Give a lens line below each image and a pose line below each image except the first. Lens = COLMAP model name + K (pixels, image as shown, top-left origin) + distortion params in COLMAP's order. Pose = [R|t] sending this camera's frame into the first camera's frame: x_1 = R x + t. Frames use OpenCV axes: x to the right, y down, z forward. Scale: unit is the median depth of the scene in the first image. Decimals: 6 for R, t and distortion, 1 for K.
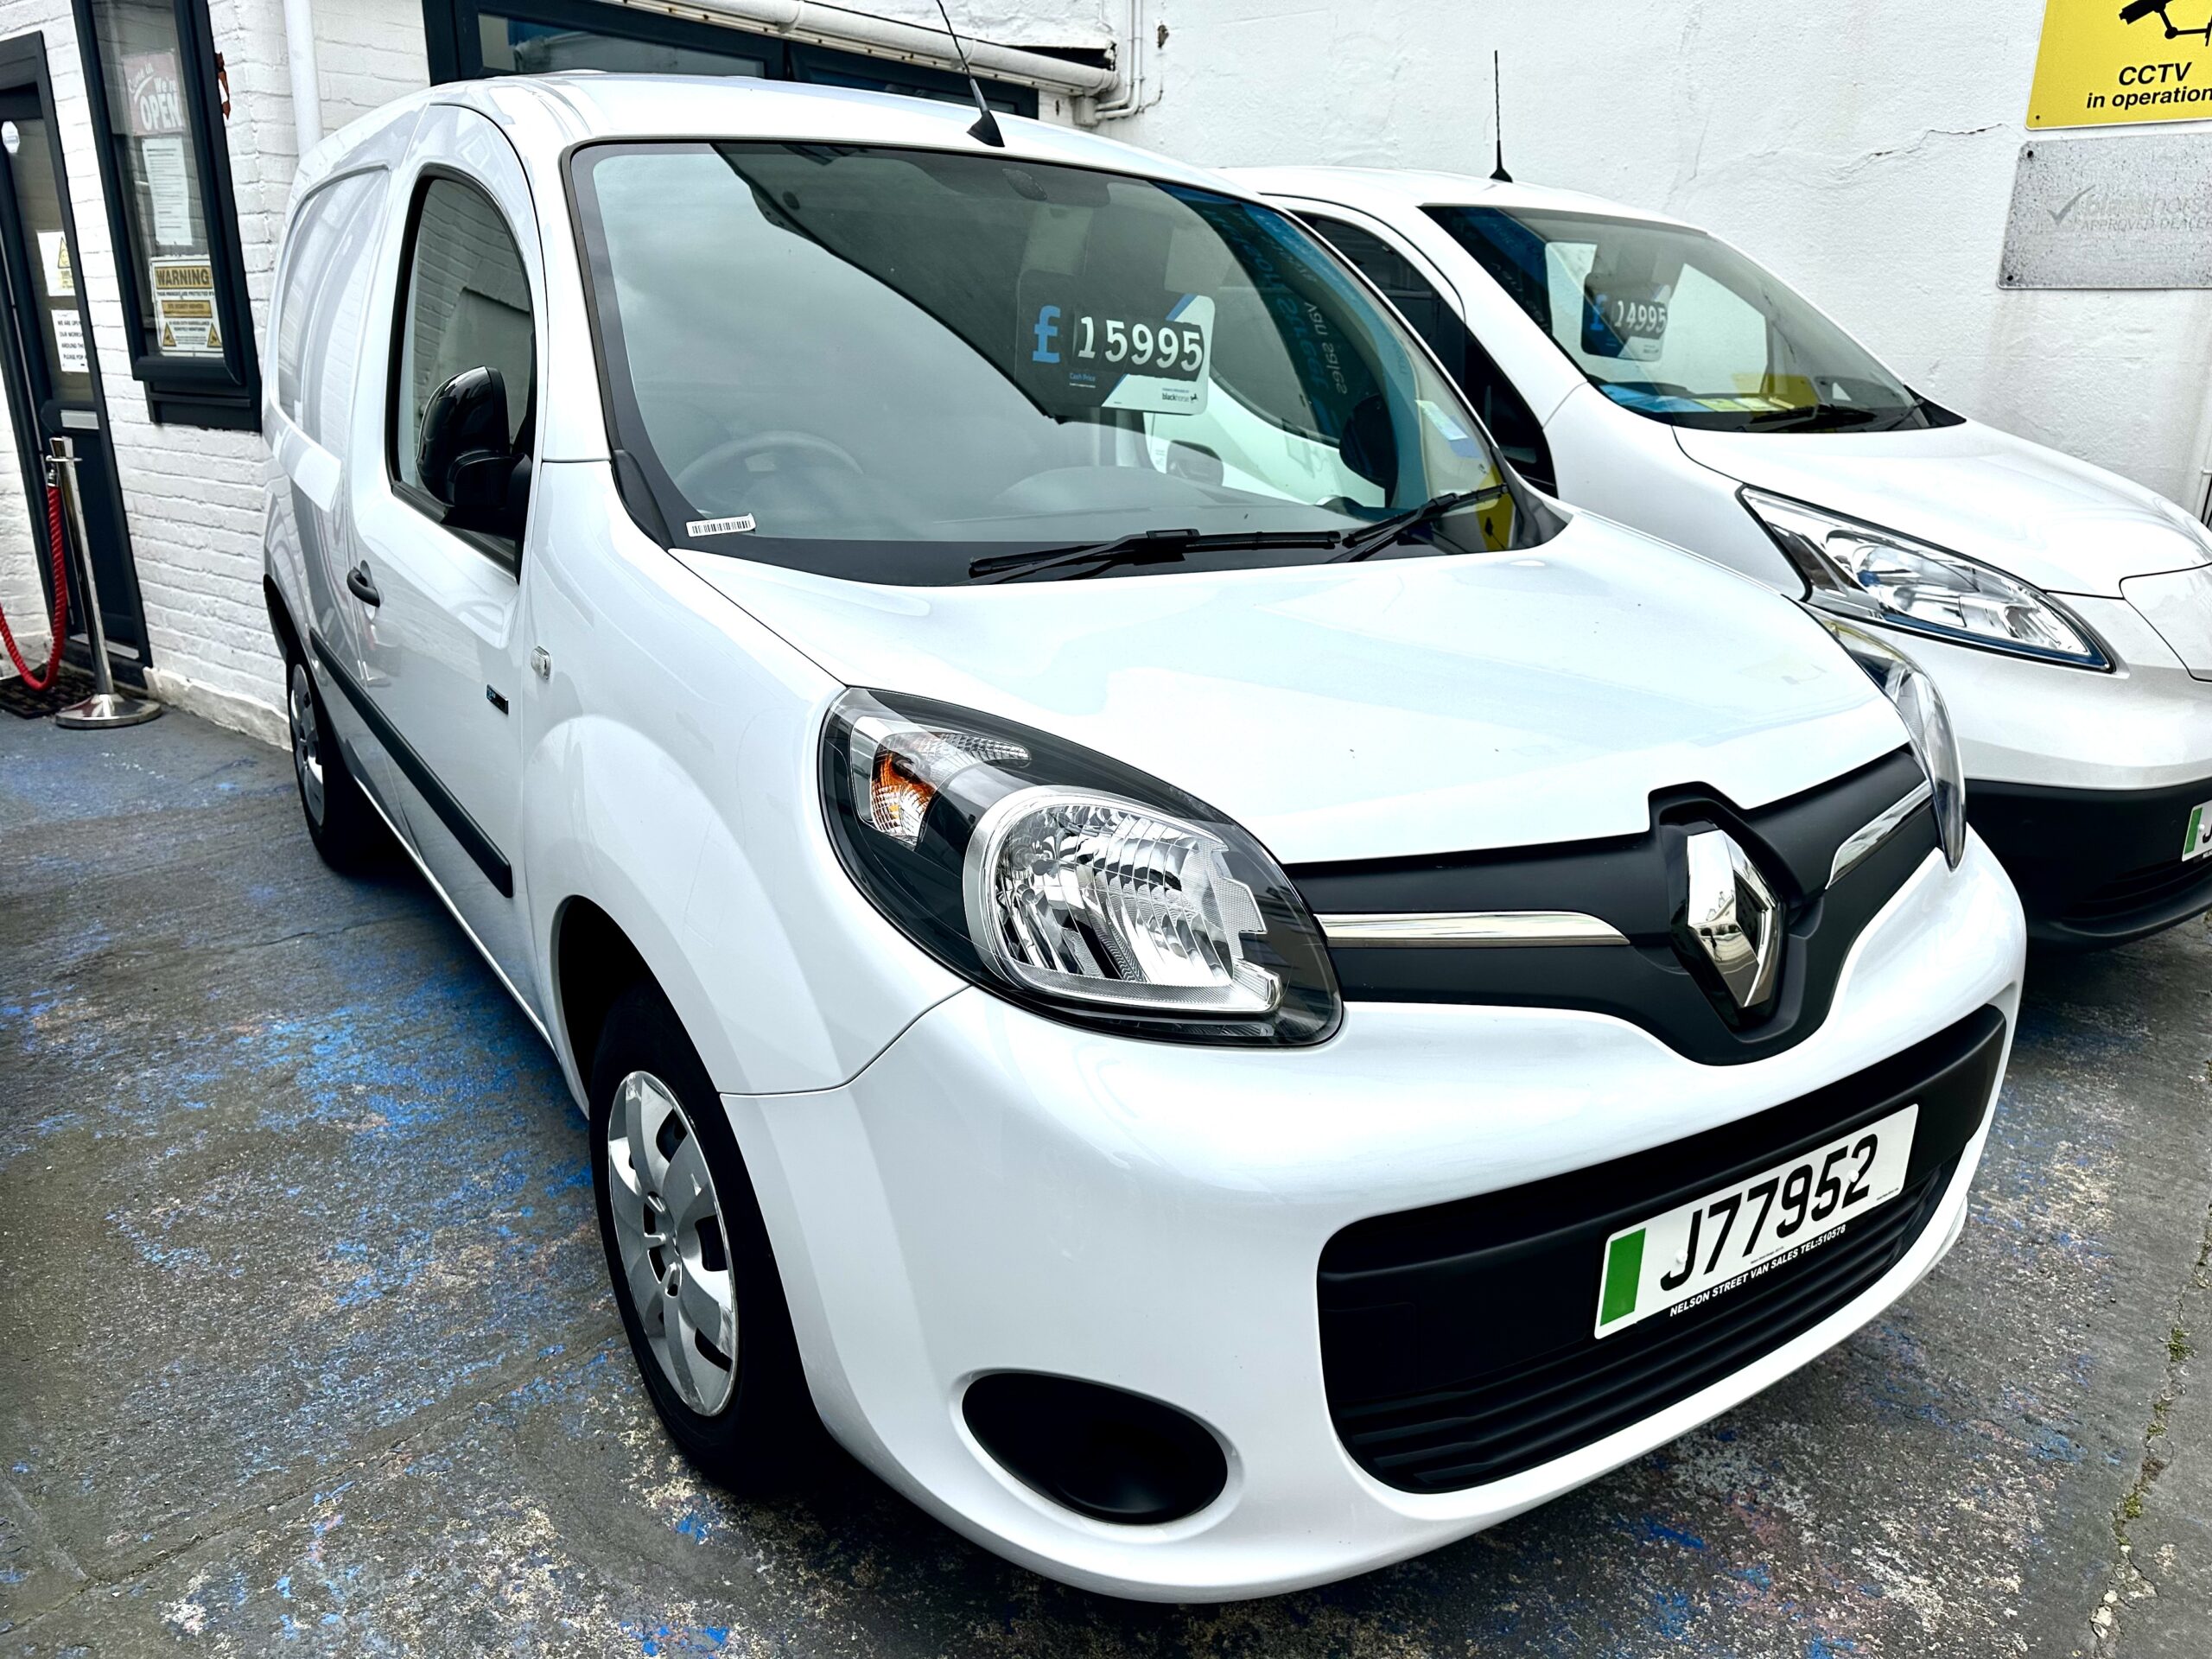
lens RADIAL K [[1532.8, 0, 1106.0], [0, 1532.8, 829.5], [0, 0, 1]] dist [-0.004023, -0.002219]
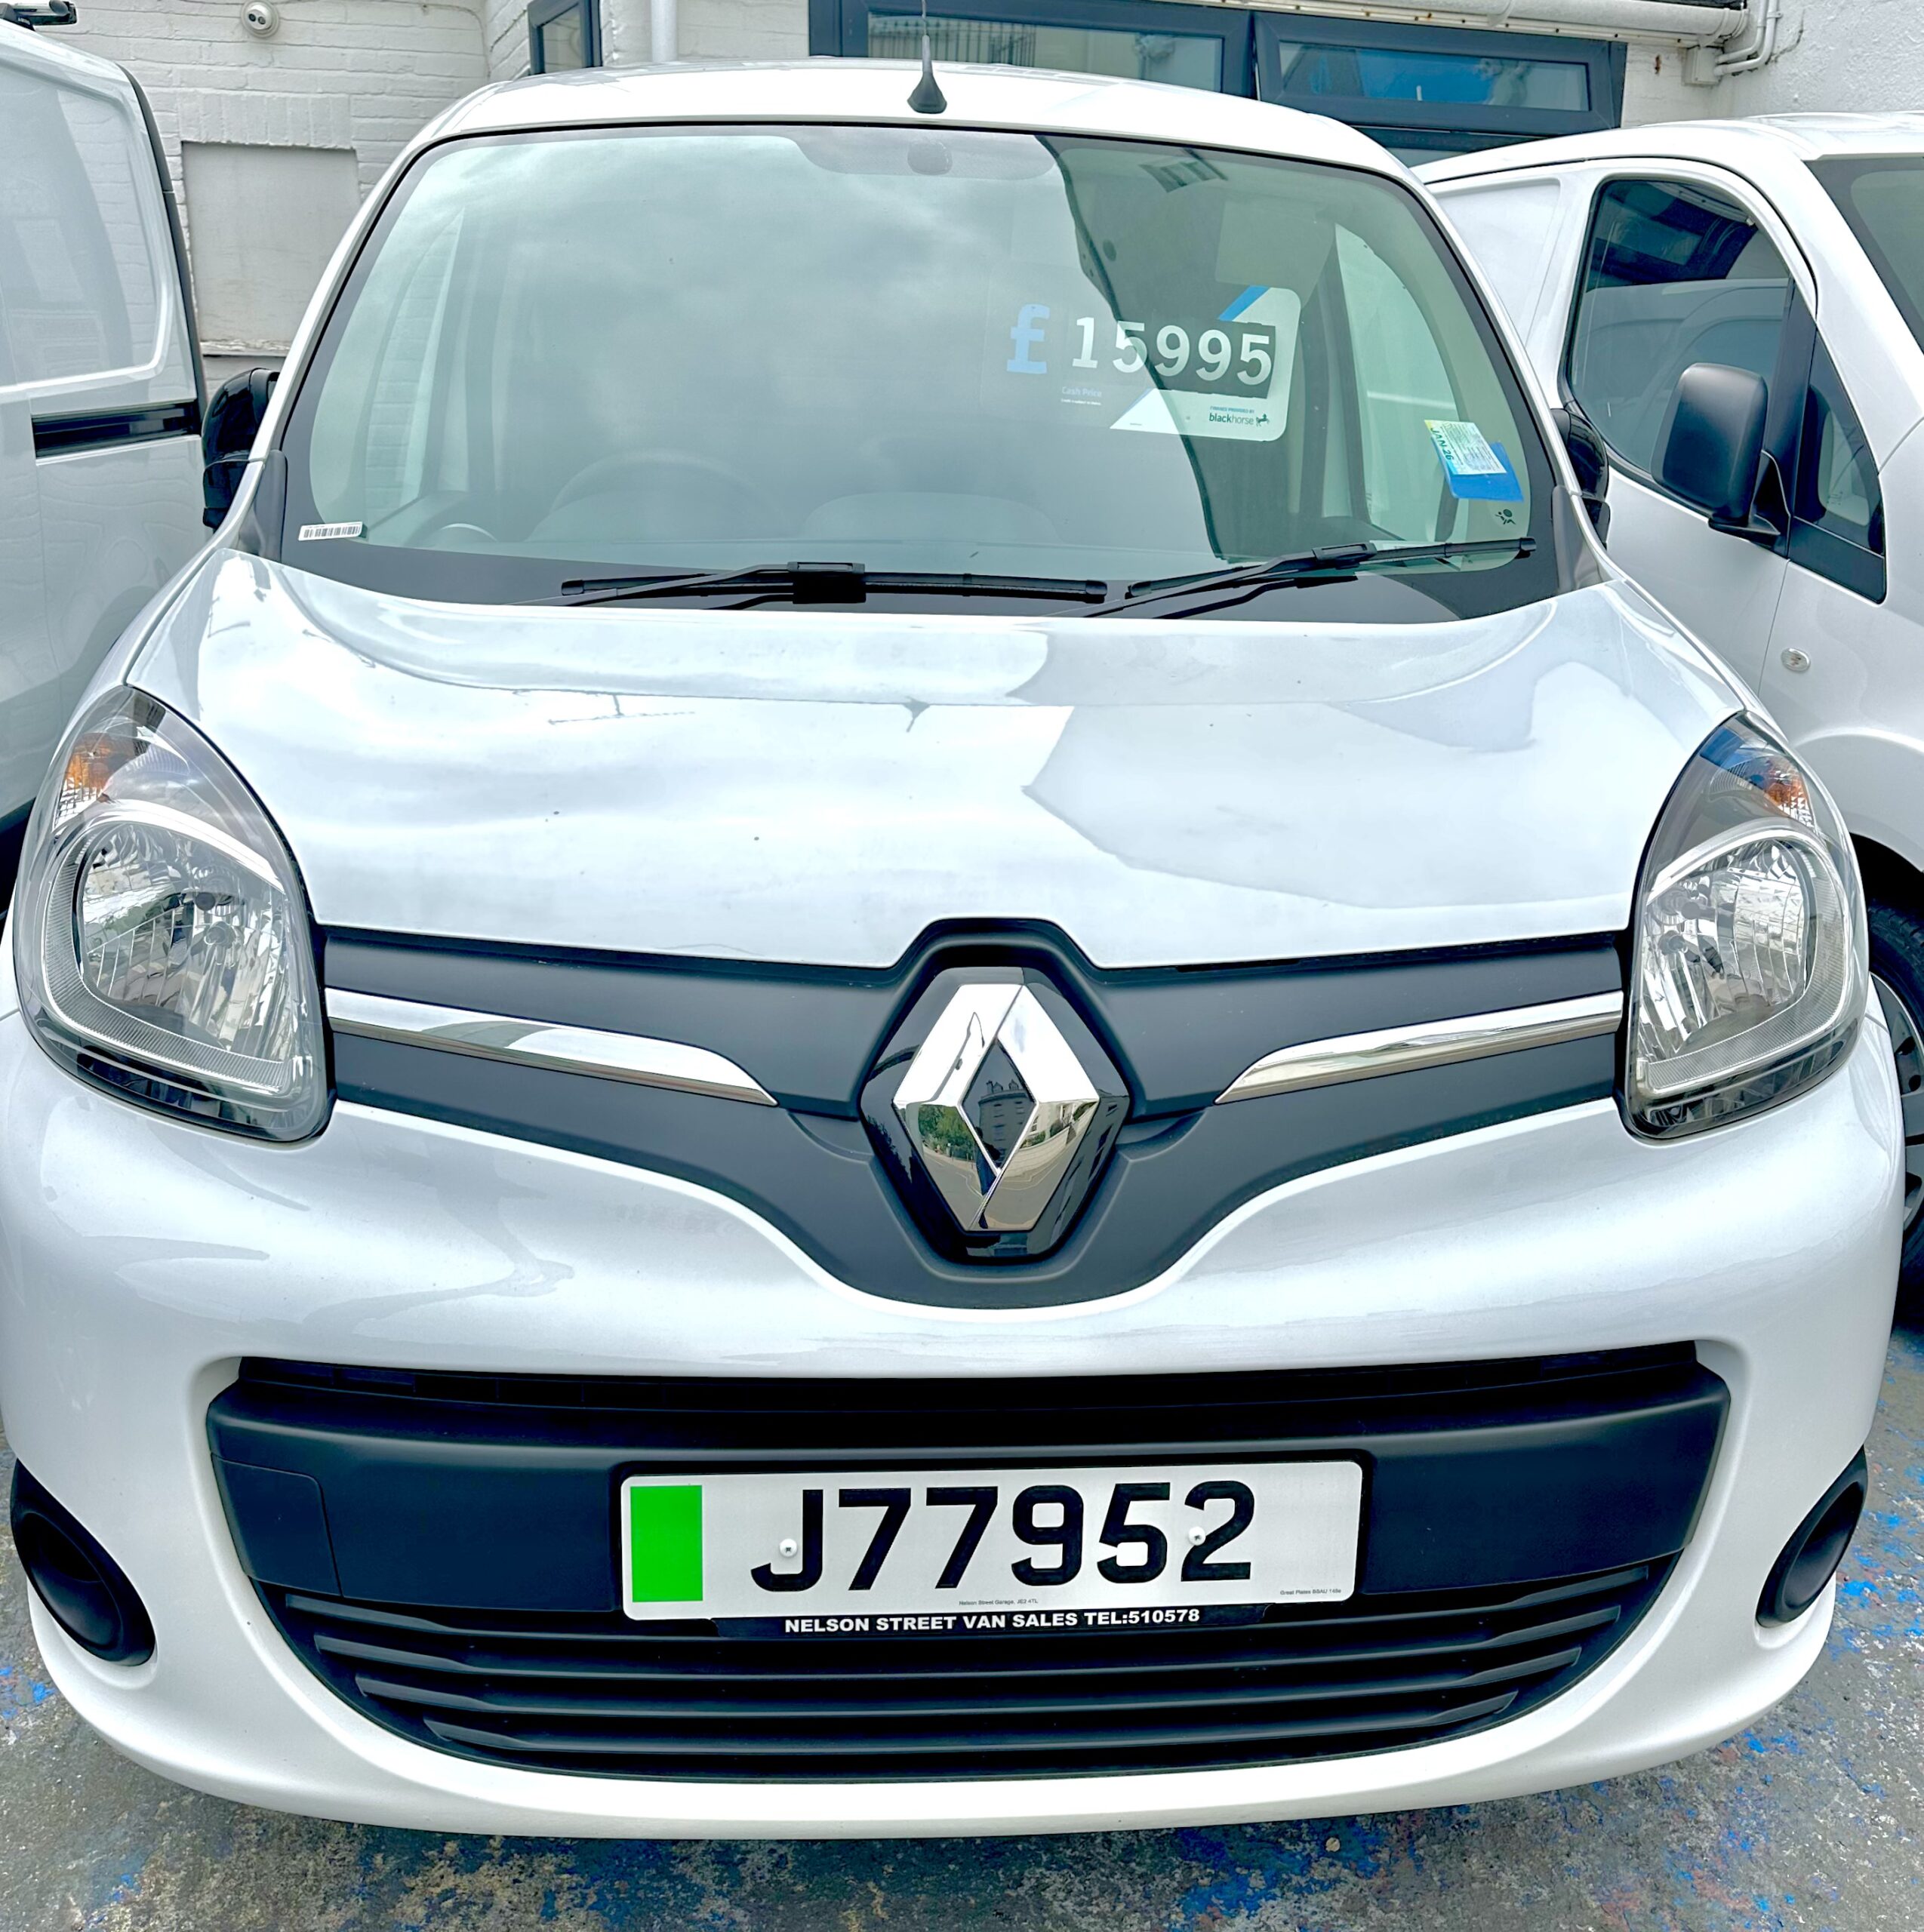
lens RADIAL K [[1854.2, 0, 960.5], [0, 1854.2, 875.8], [0, 0, 1]] dist [0.088873, -0.158209]
pose [[0.876221, 0.120445, -0.466616, 0.425842], [-0.143349, 0.989577, -0.013751, -0.018699], [0.460096, 0.078938, 0.884353, 0.118287]]
